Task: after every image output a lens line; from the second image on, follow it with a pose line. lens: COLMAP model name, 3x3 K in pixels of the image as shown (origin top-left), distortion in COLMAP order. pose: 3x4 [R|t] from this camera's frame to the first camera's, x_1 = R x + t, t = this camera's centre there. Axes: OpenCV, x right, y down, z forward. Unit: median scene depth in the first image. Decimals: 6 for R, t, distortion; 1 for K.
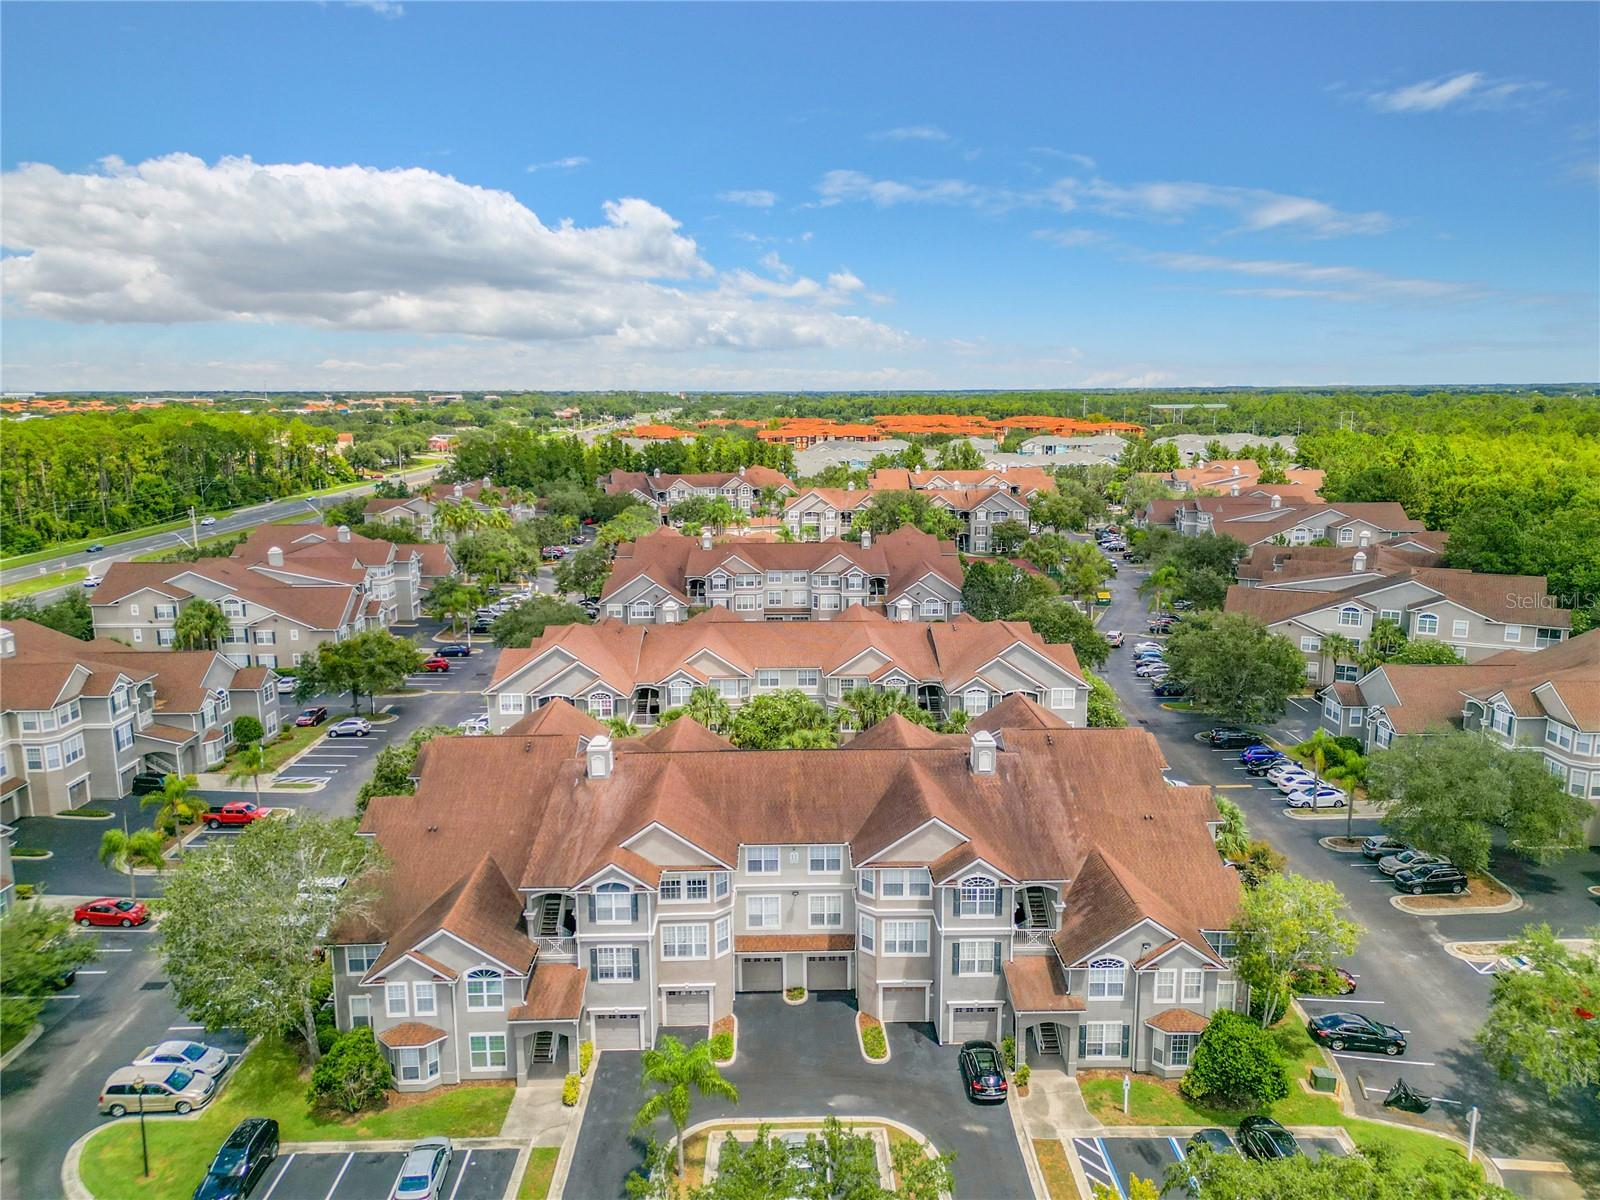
lens RADIAL K [[1128.4, 0, 801.6], [0, 1128.4, 594.7], [0, 0, 1]] dist [0.045866, -0.044837]
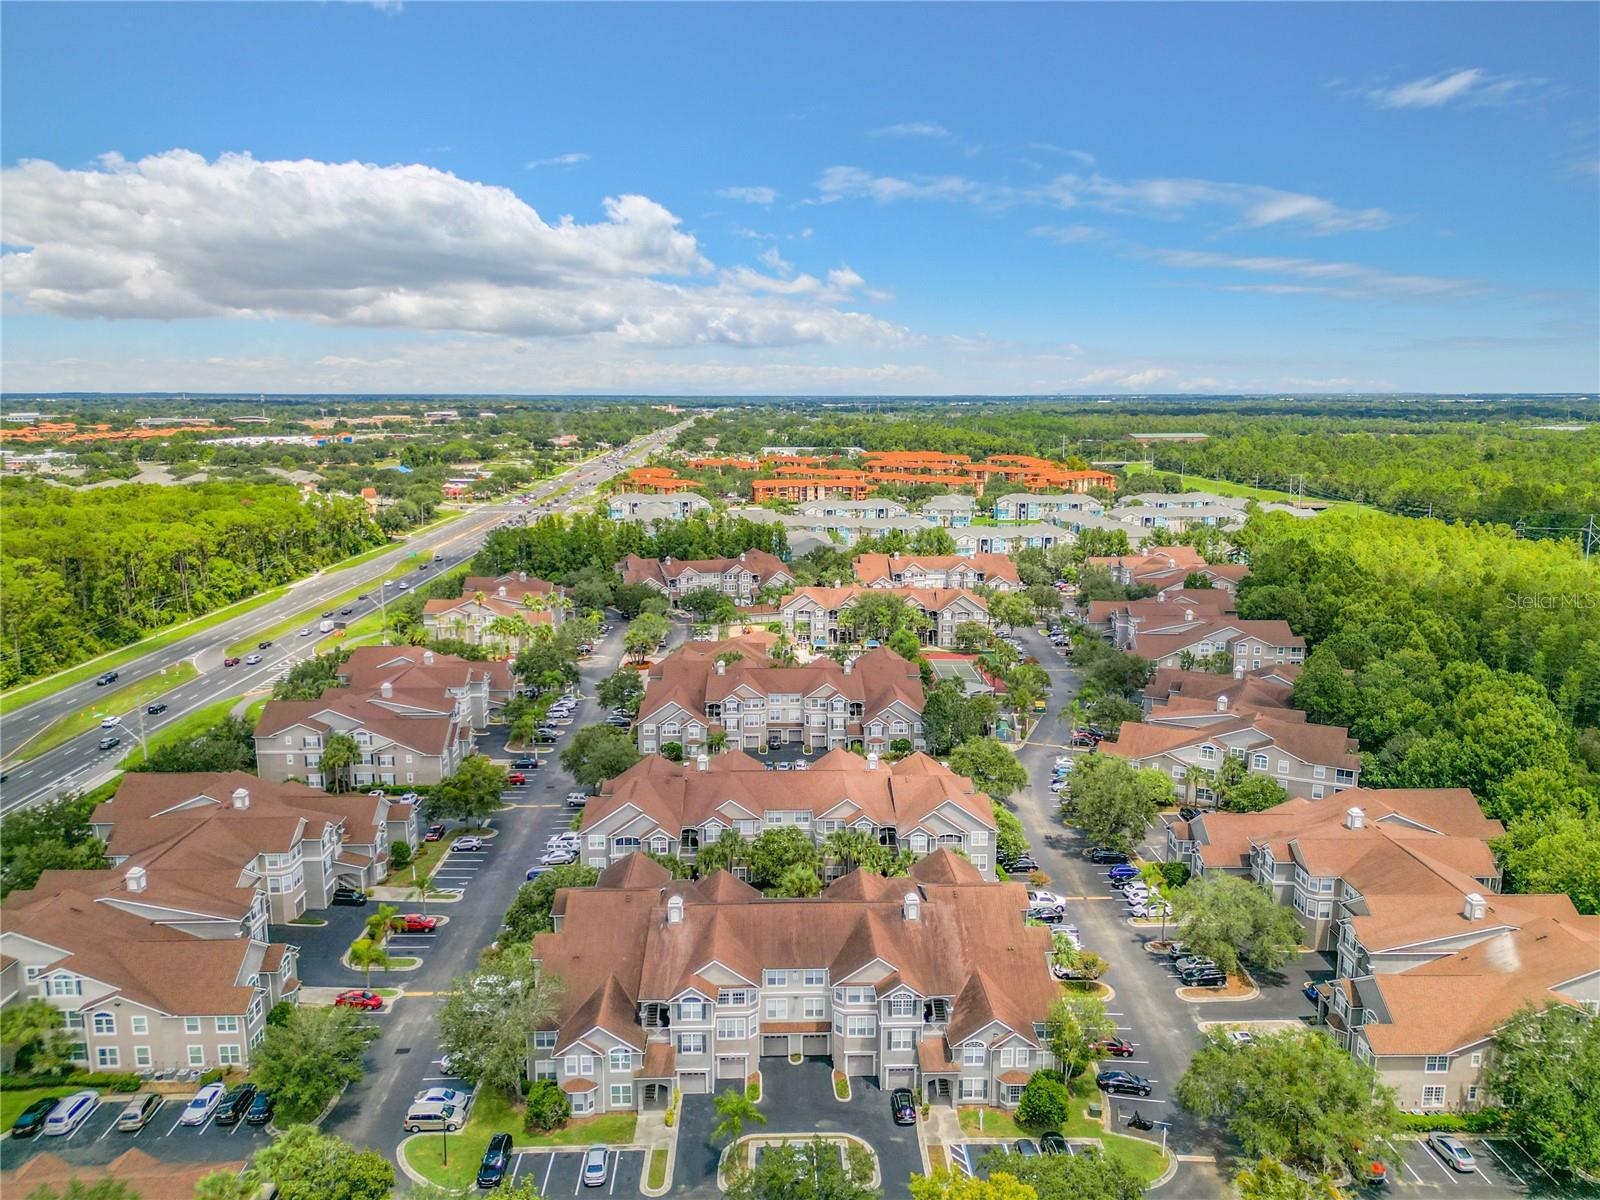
lens RADIAL K [[1120.5, 0, 803.1], [0, 1120.5, 604.0], [0, 0, 1]] dist [0.034330, -0.022046]
pose [[0.999938, 0.004408, 0.010229, -0.015288], [-0.004395, 0.999989, -0.001339, -0.326299], [-0.010234, 0.001294, 0.999947, -0.683182]]
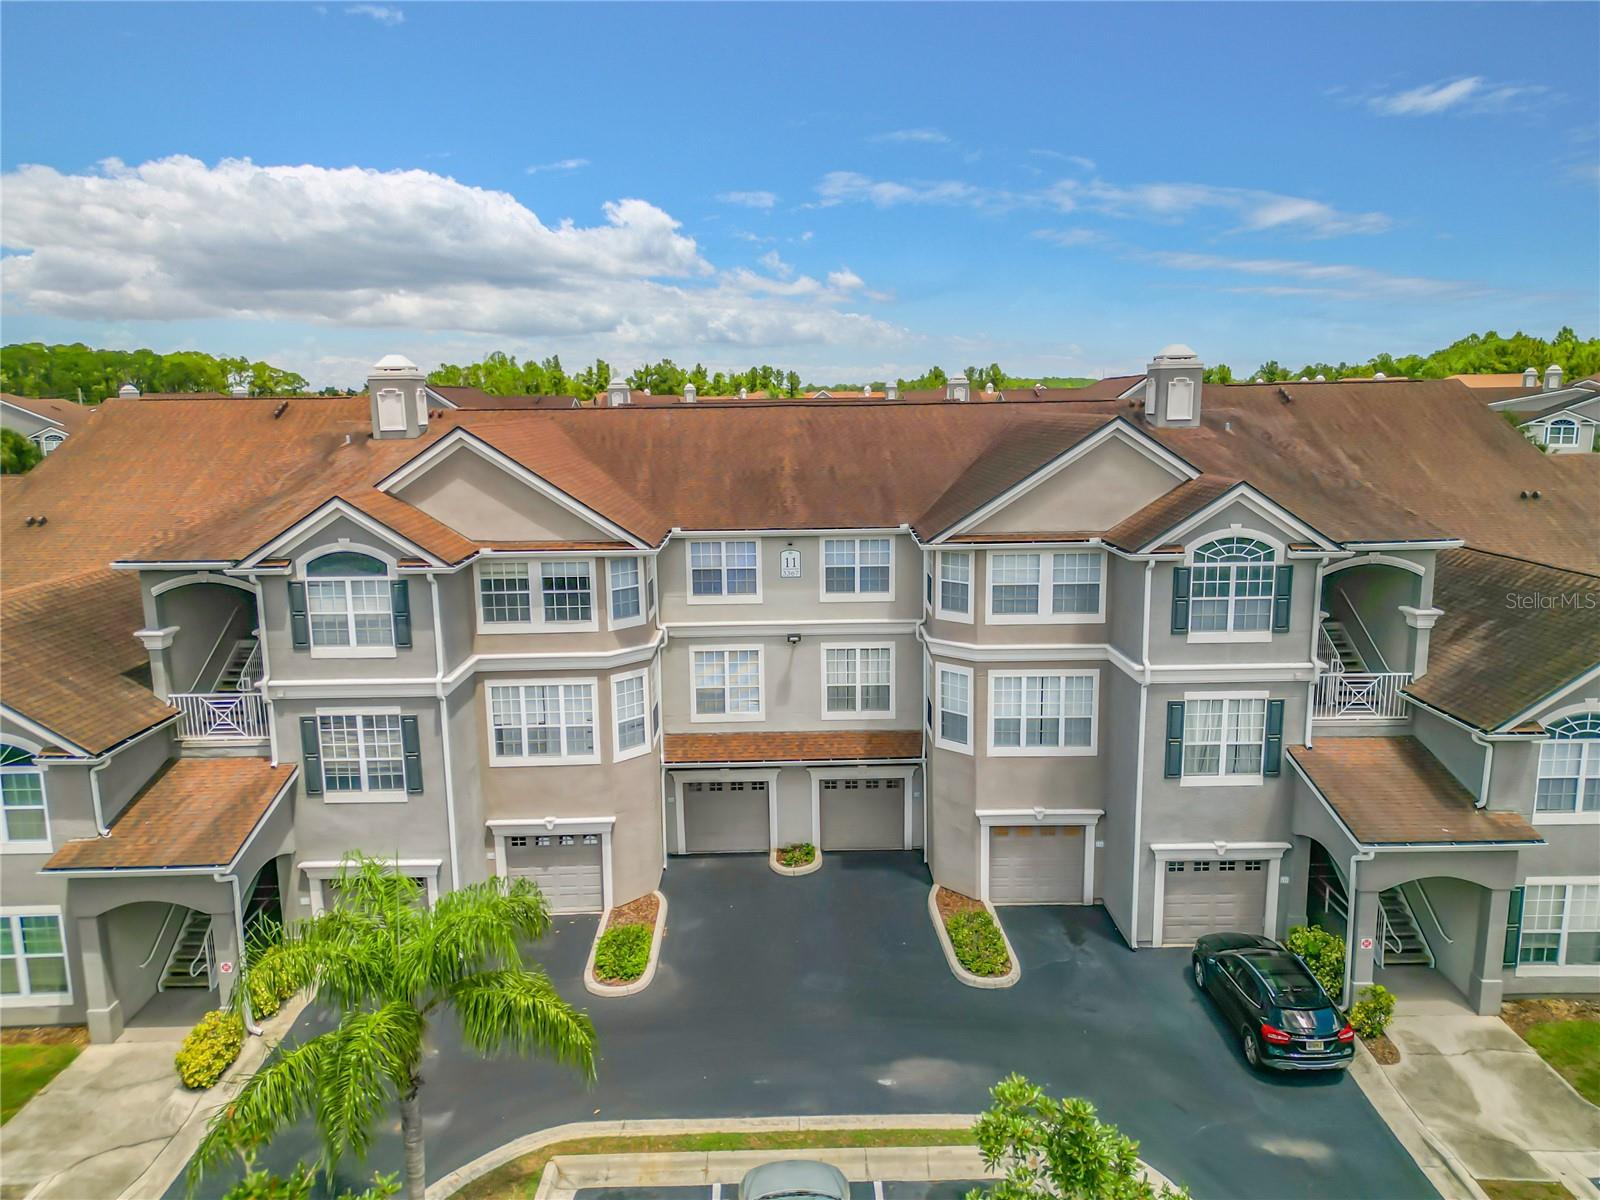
lens RADIAL K [[1104.2, 0, 800.8], [0, 1104.2, 611.7], [0, 0, 1]] dist [0.072003, -0.072914]
pose [[0.999925, -0.007258, -0.009848, 0.002018], [0.007307, 0.999961, 0.004997, 0.259403], [0.009812, -0.005068, 0.999939, 0.563379]]
